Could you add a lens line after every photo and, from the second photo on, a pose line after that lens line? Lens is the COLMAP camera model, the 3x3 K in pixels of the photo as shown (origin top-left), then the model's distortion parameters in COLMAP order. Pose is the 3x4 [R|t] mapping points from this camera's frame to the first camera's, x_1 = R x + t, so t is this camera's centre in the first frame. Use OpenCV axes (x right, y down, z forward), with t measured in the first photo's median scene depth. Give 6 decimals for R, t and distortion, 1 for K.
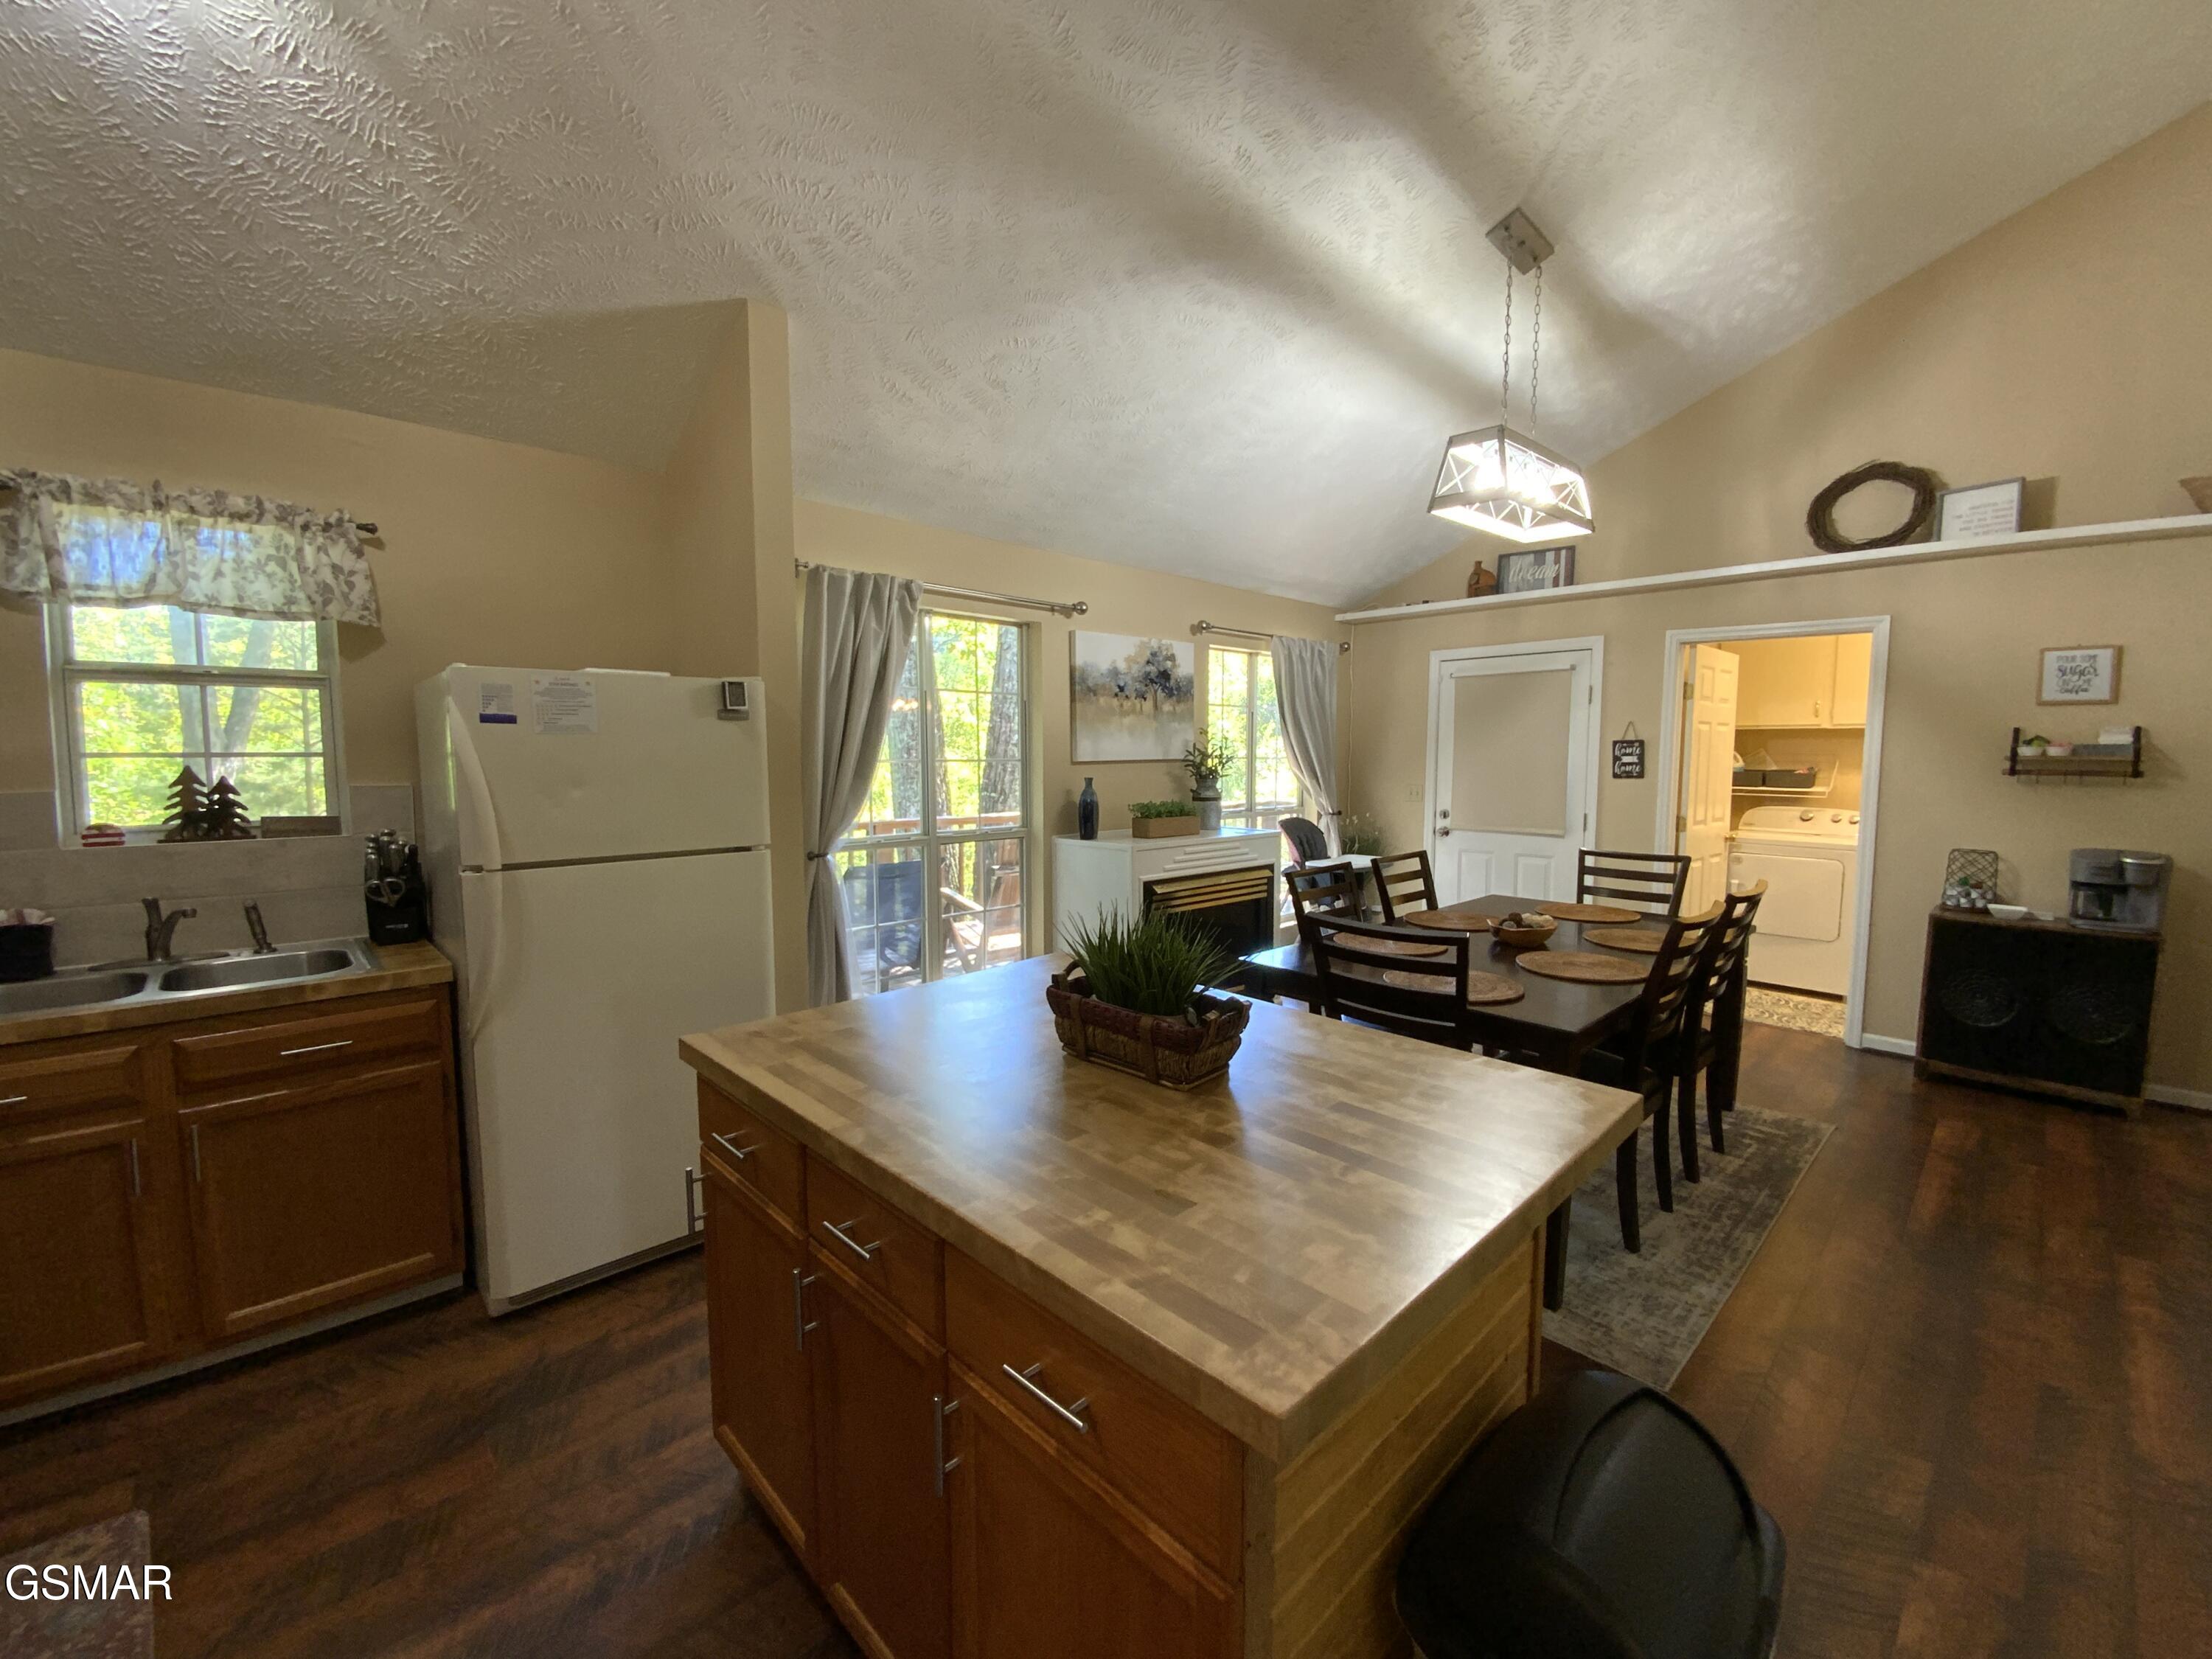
lens RADIAL K [[906.8, 0, 1106.0], [0, 906.8, 829.5], [0, 0, 1]] dist [0.034027, -0.021700]
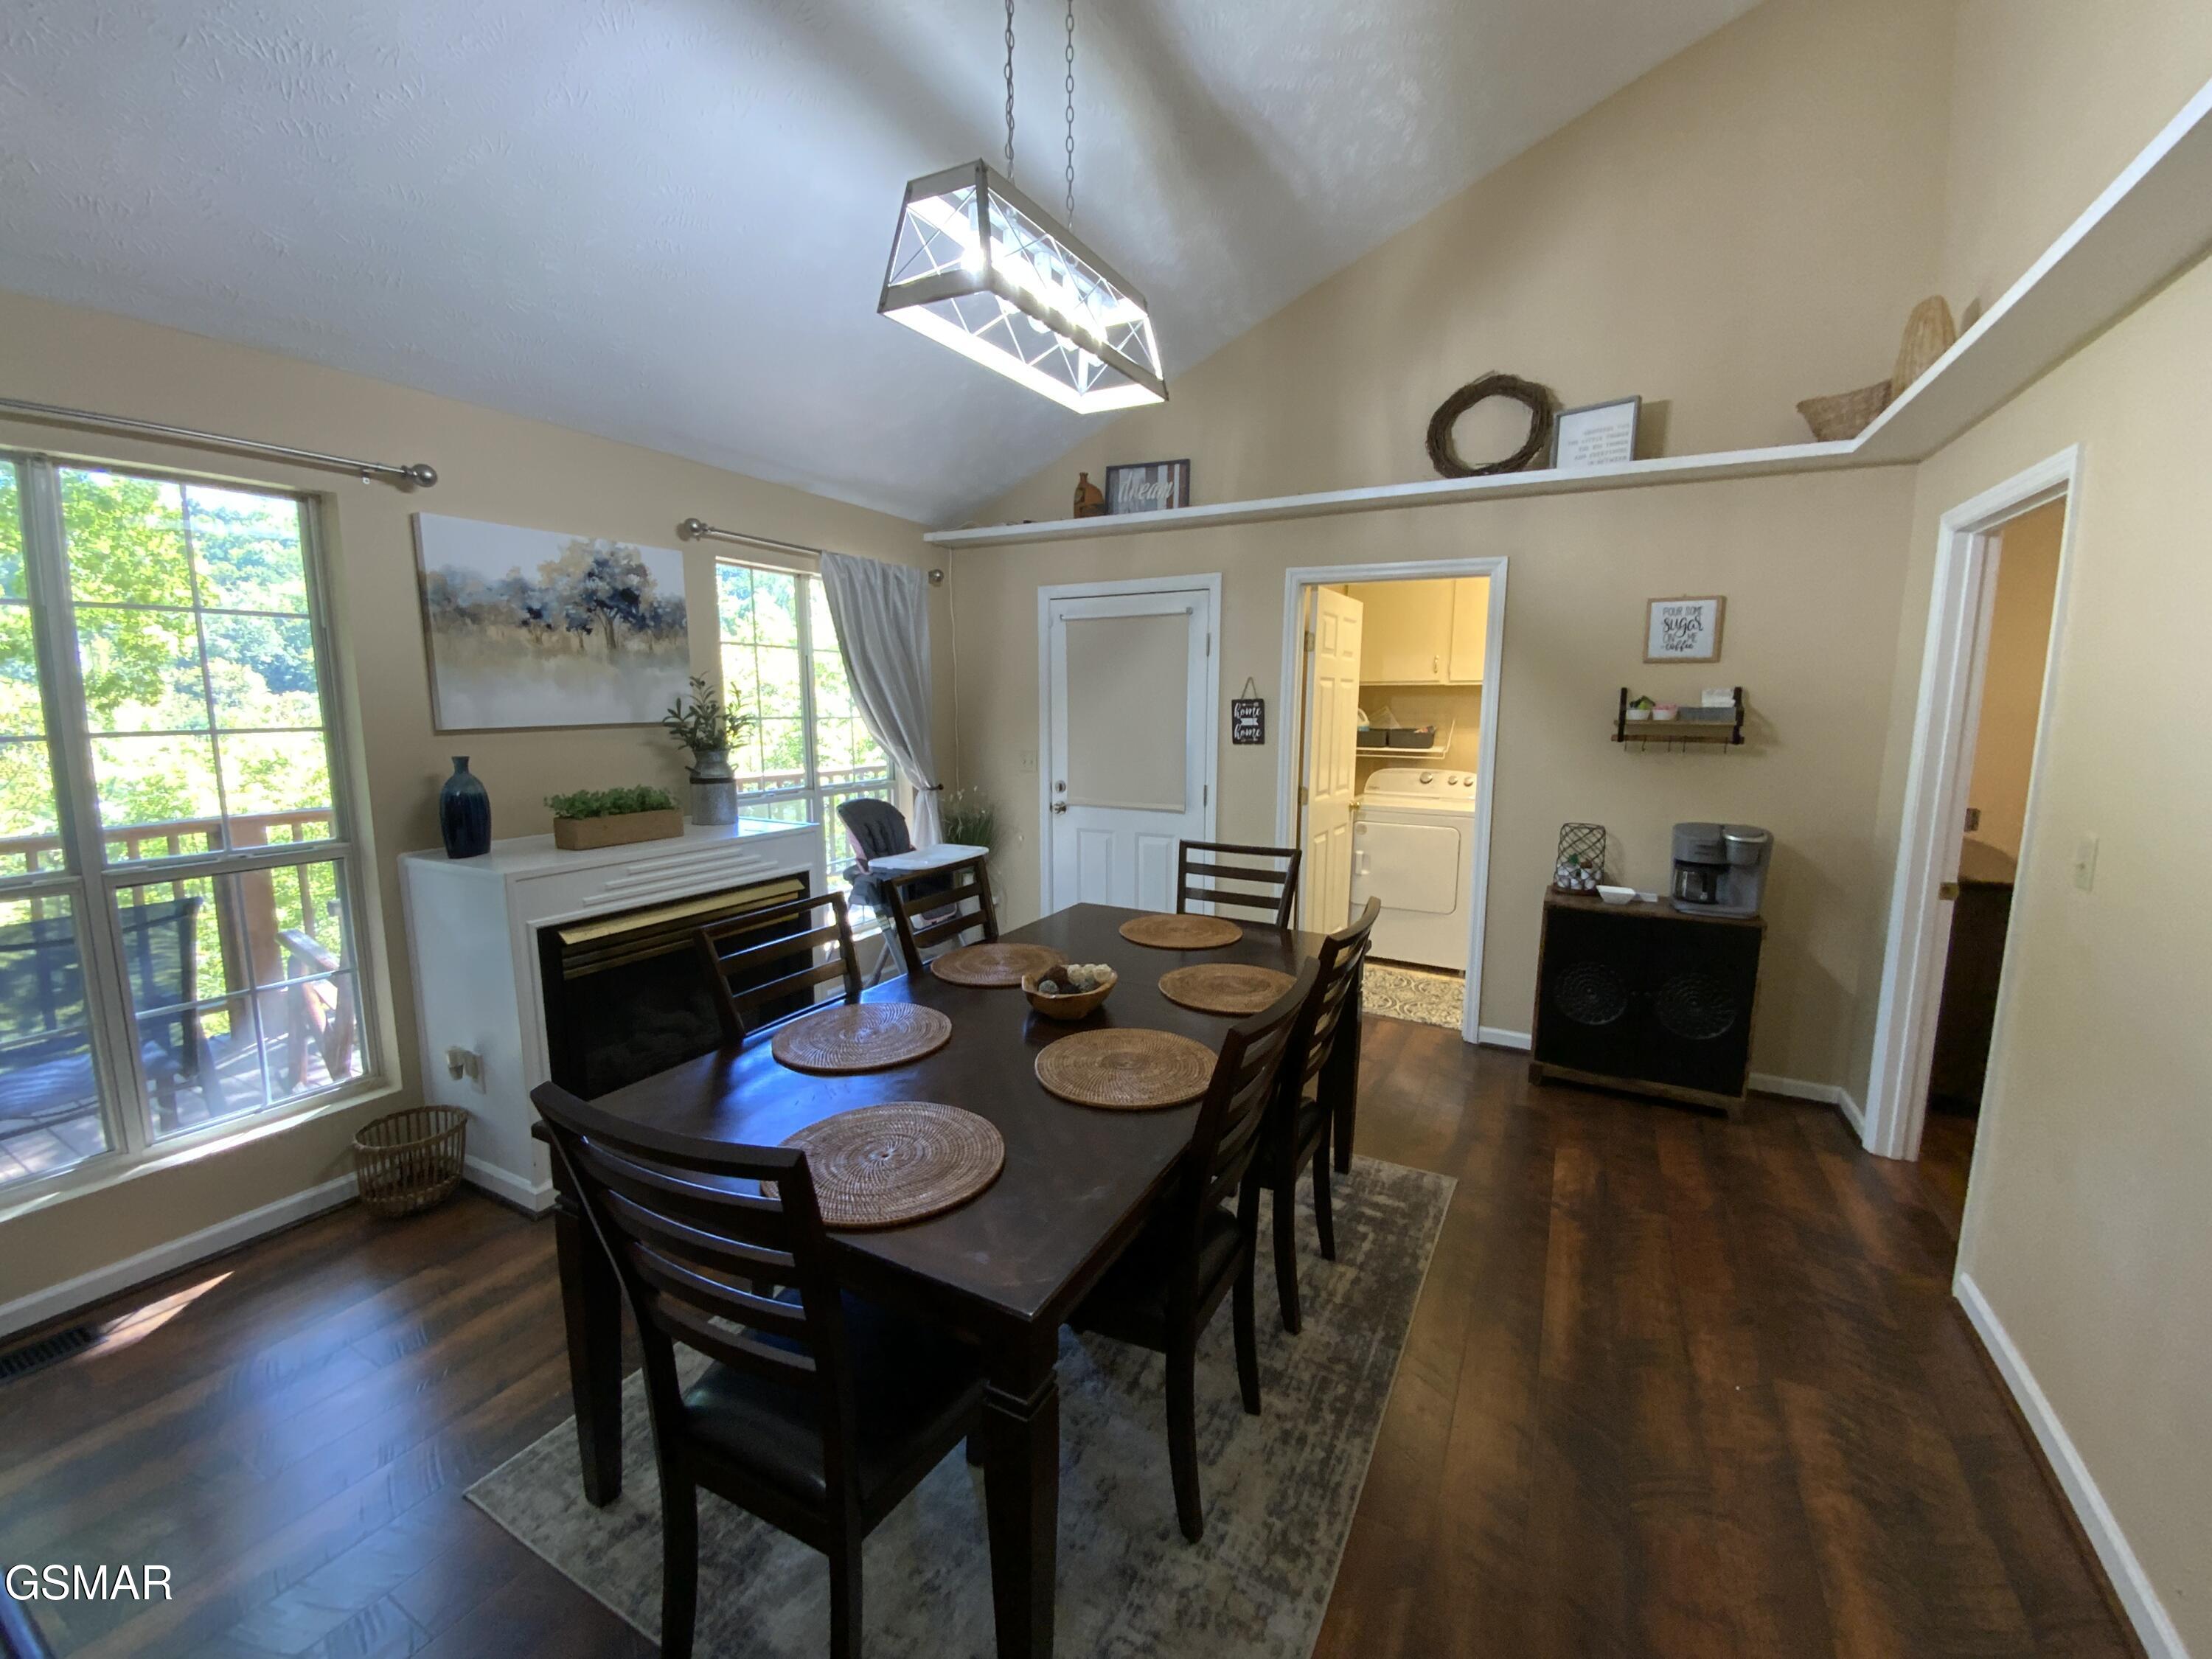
lens RADIAL K [[906.8, 0, 1106.0], [0, 906.8, 829.5], [0, 0, 1]] dist [0.034027, -0.021700]
pose [[0.951008, -0.040862, 0.306455, 0.215149], [0.023525, 0.997918, 0.060057, -0.035901], [-0.308271, -0.049906, 0.949989, 0.279742]]
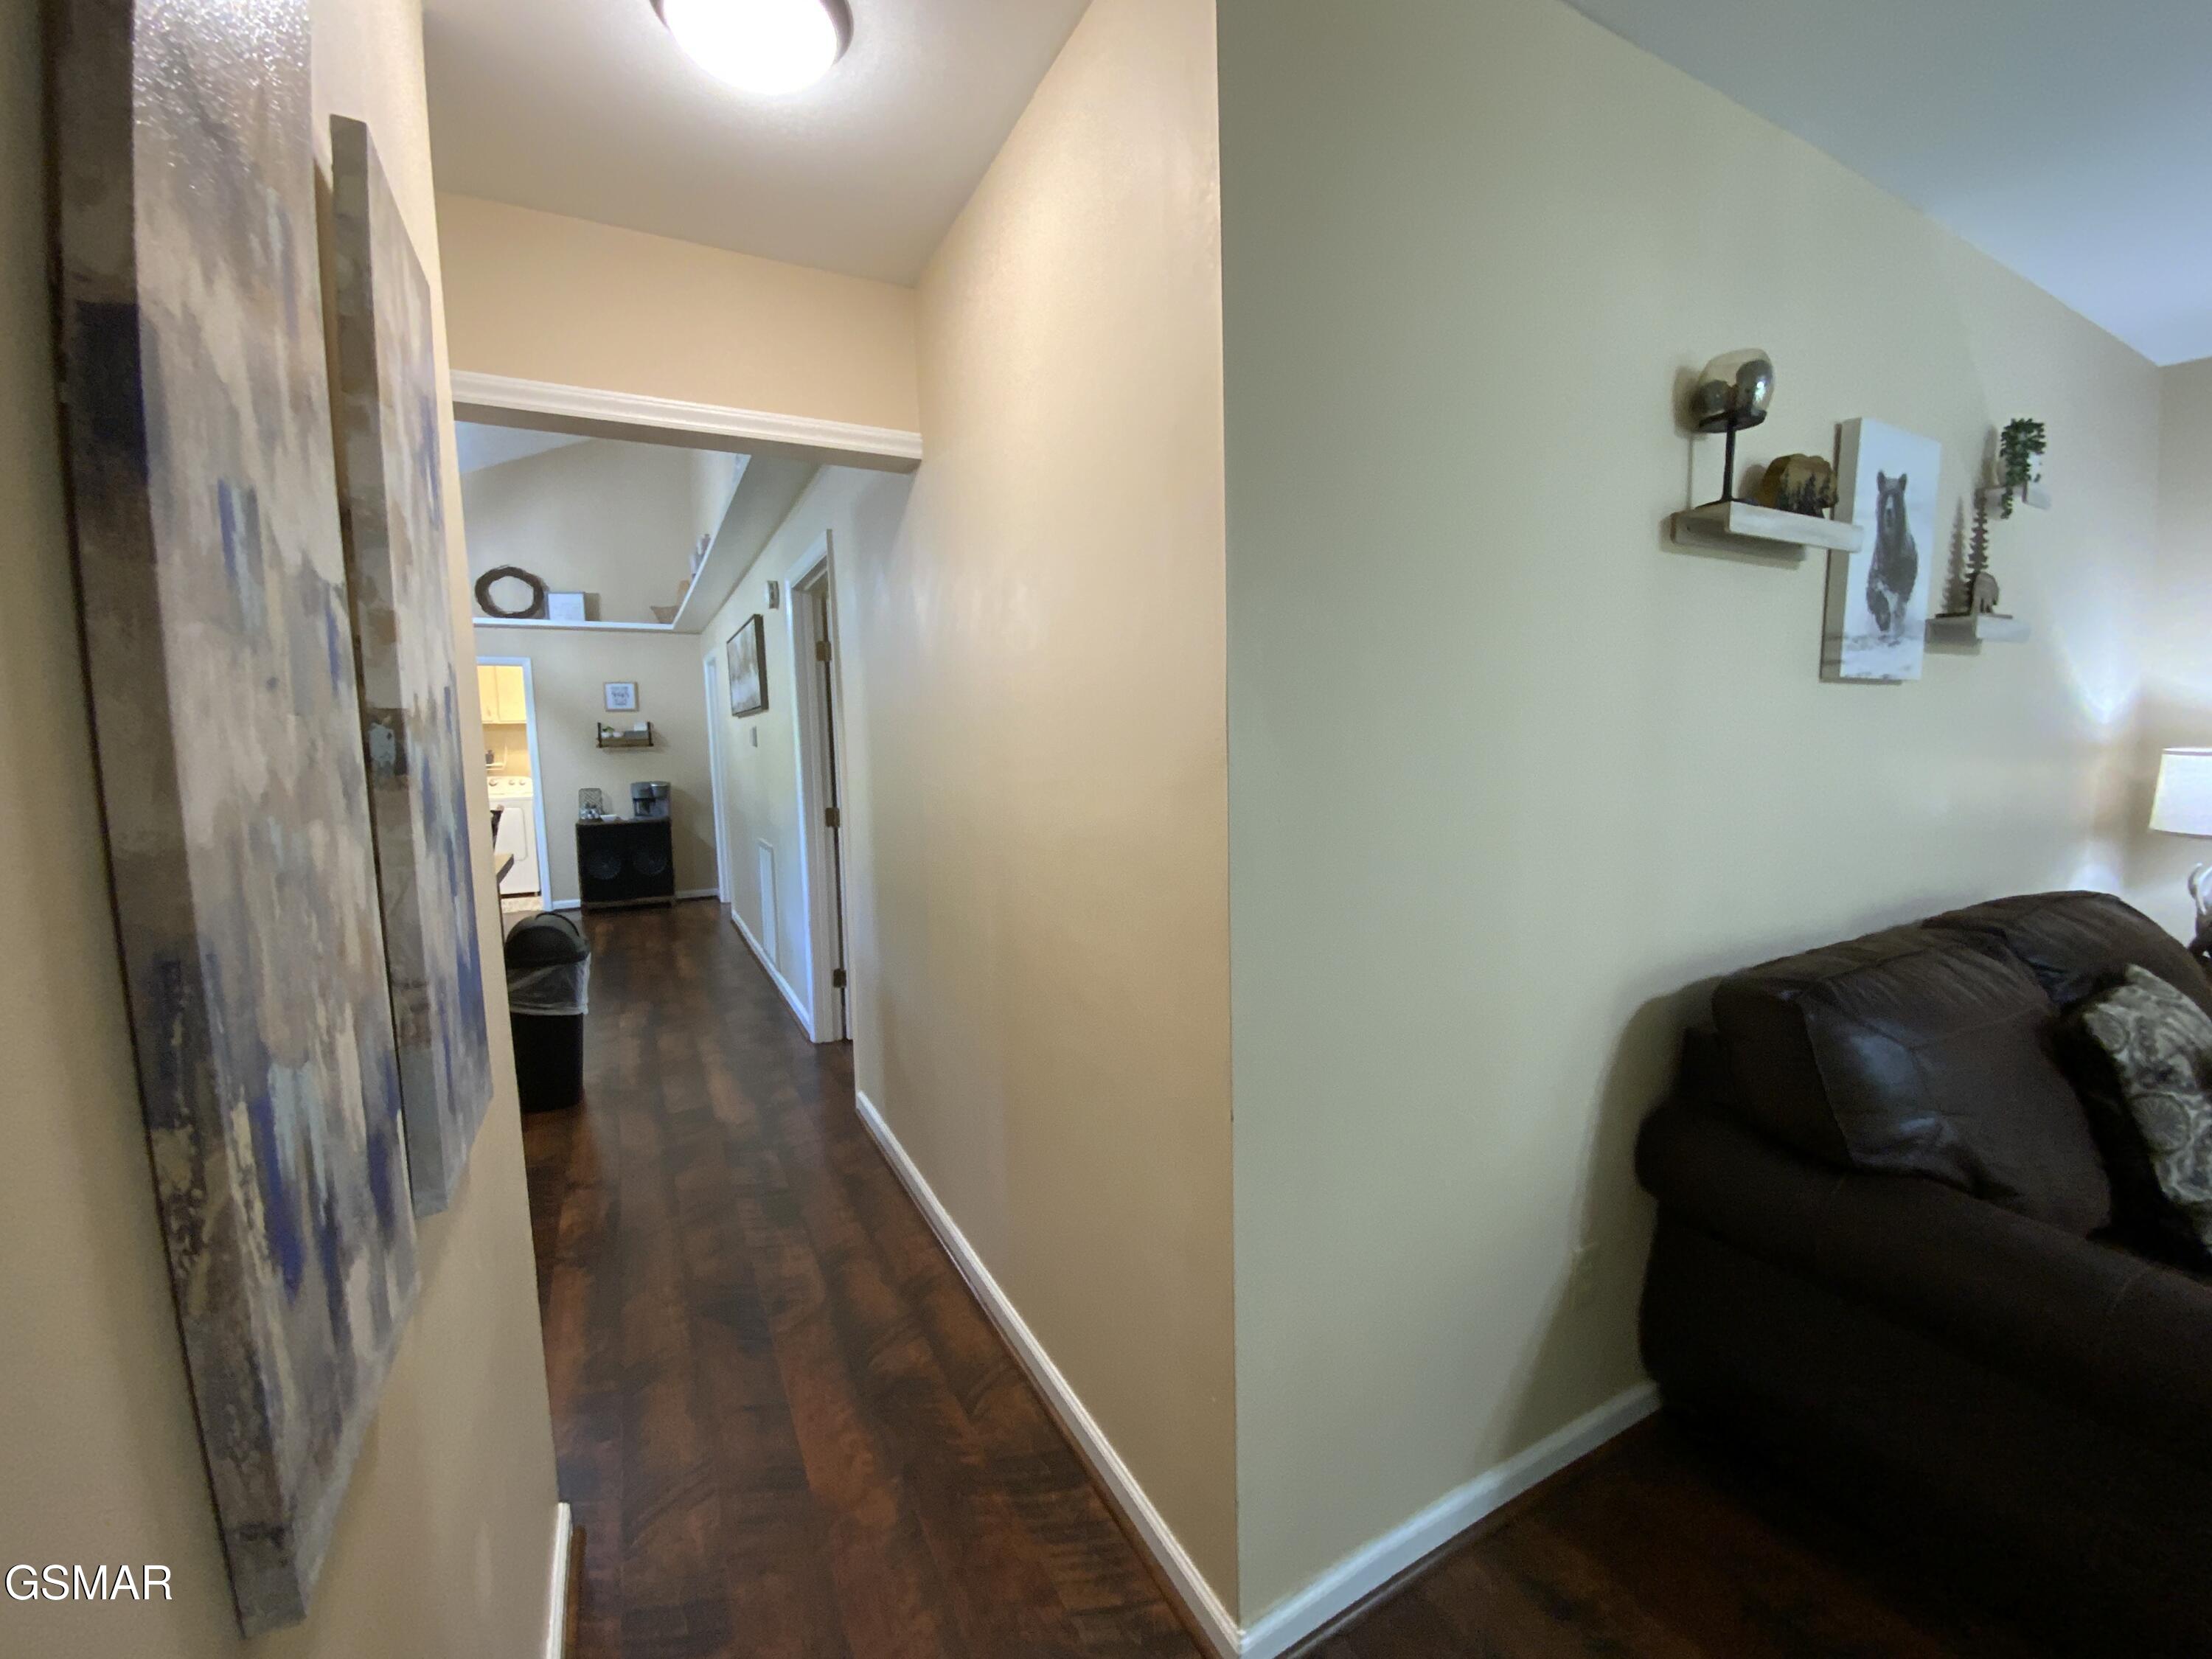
lens RADIAL K [[892.0, 0, 1106.0], [0, 892.0, 829.5], [0, 0, 1]] dist [-0.000711, -0.016219]
pose [[0.272683, -0.108221, 0.955998, -0.483059], [0.102944, 0.991231, 0.082847, 0.060501], [-0.956581, 0.075824, 0.281432, -0.481876]]
